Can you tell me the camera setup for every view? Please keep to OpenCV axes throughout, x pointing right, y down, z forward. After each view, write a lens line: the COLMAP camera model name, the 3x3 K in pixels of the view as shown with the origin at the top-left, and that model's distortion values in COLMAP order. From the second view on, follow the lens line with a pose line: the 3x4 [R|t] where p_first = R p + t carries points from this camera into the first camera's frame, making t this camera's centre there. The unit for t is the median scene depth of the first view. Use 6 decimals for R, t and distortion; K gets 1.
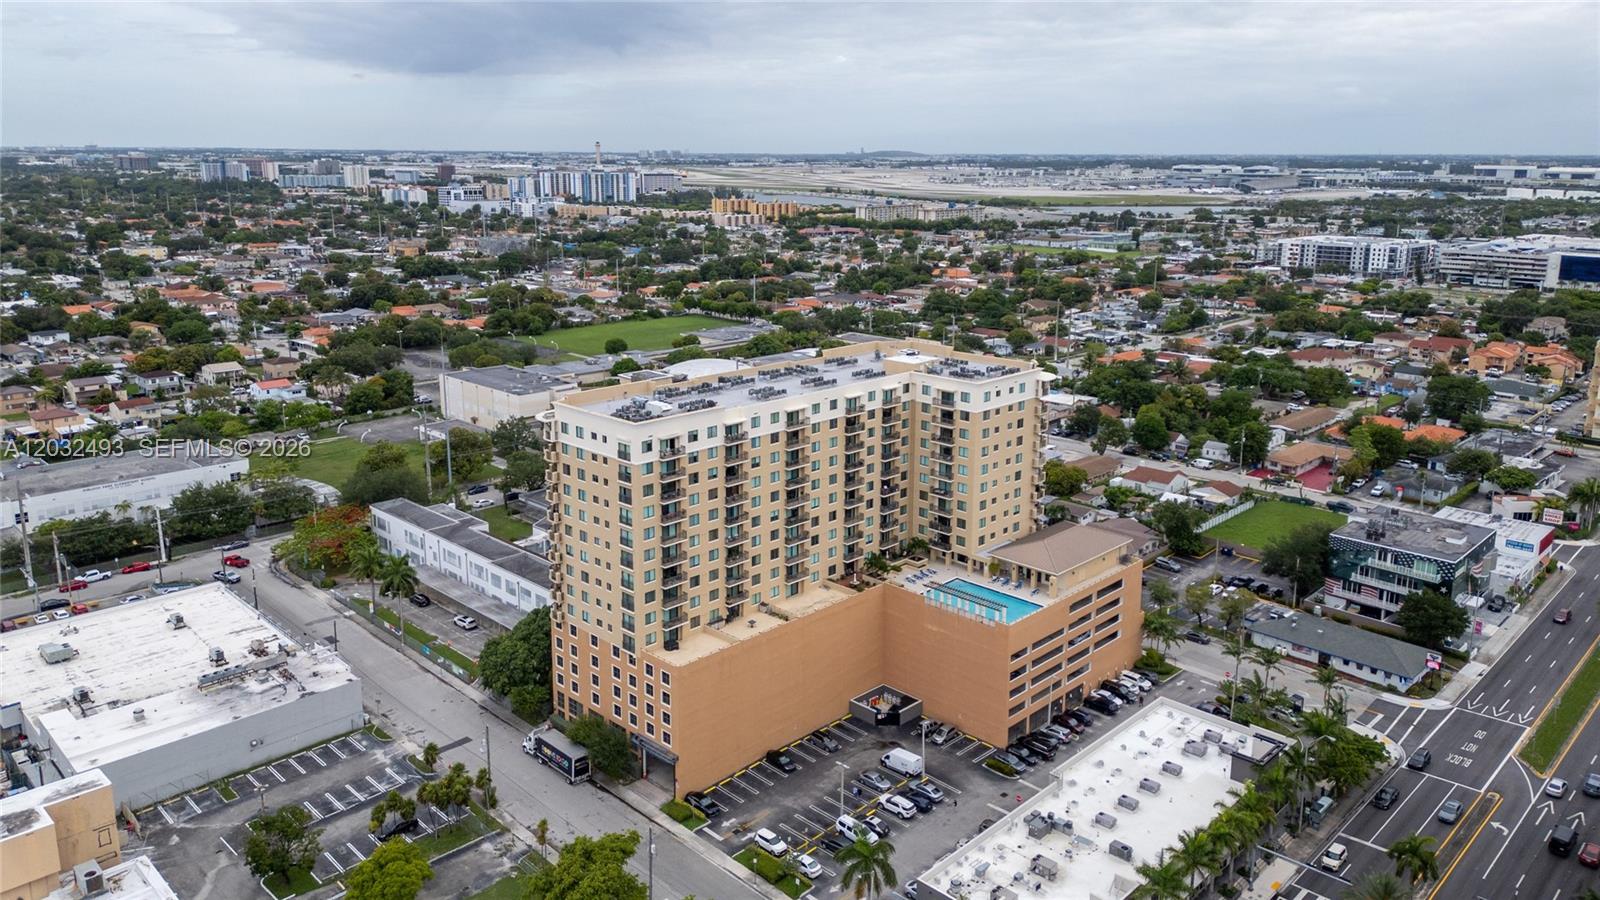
lens RADIAL K [[1126.5, 0, 767.1], [0, 1126.5, 403.9], [0, 0, 1]] dist [0.002667, -0.000430]
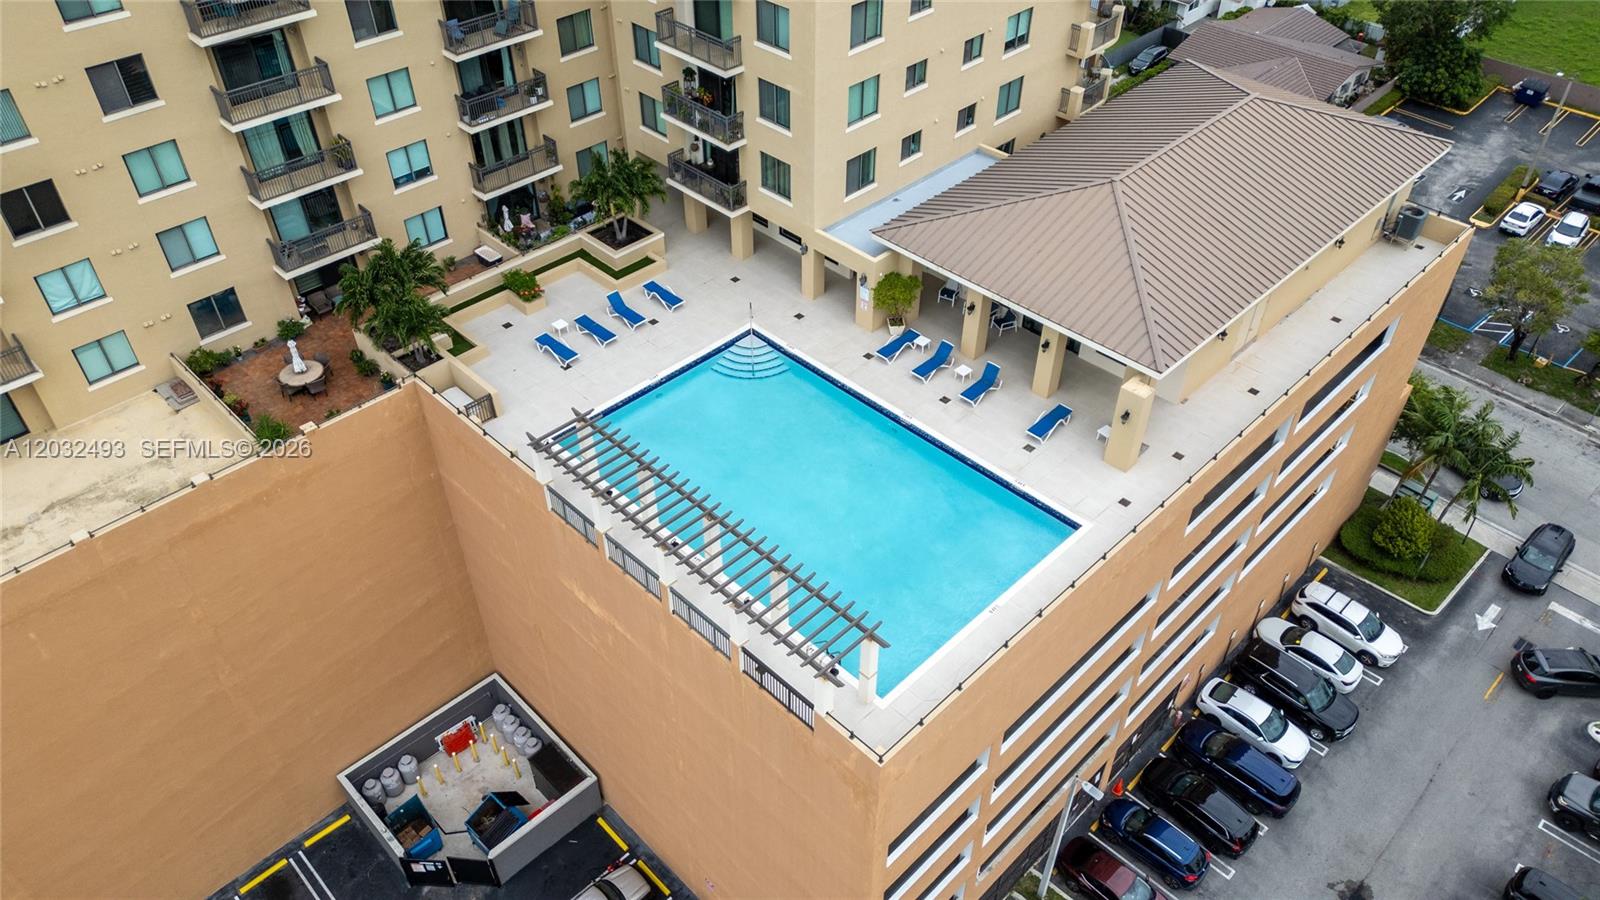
lens RADIAL K [[1131.2, 0, 800.0], [0, 1131.2, 450.0], [0, 0, 1]] dist [0.032432, -0.002330]
pose [[0.999990, -0.001747, 0.004018, 0.176094], [-0.000393, 0.877577, 0.479435, 0.054854], [-0.004363, -0.479432, 0.877568, 0.750129]]
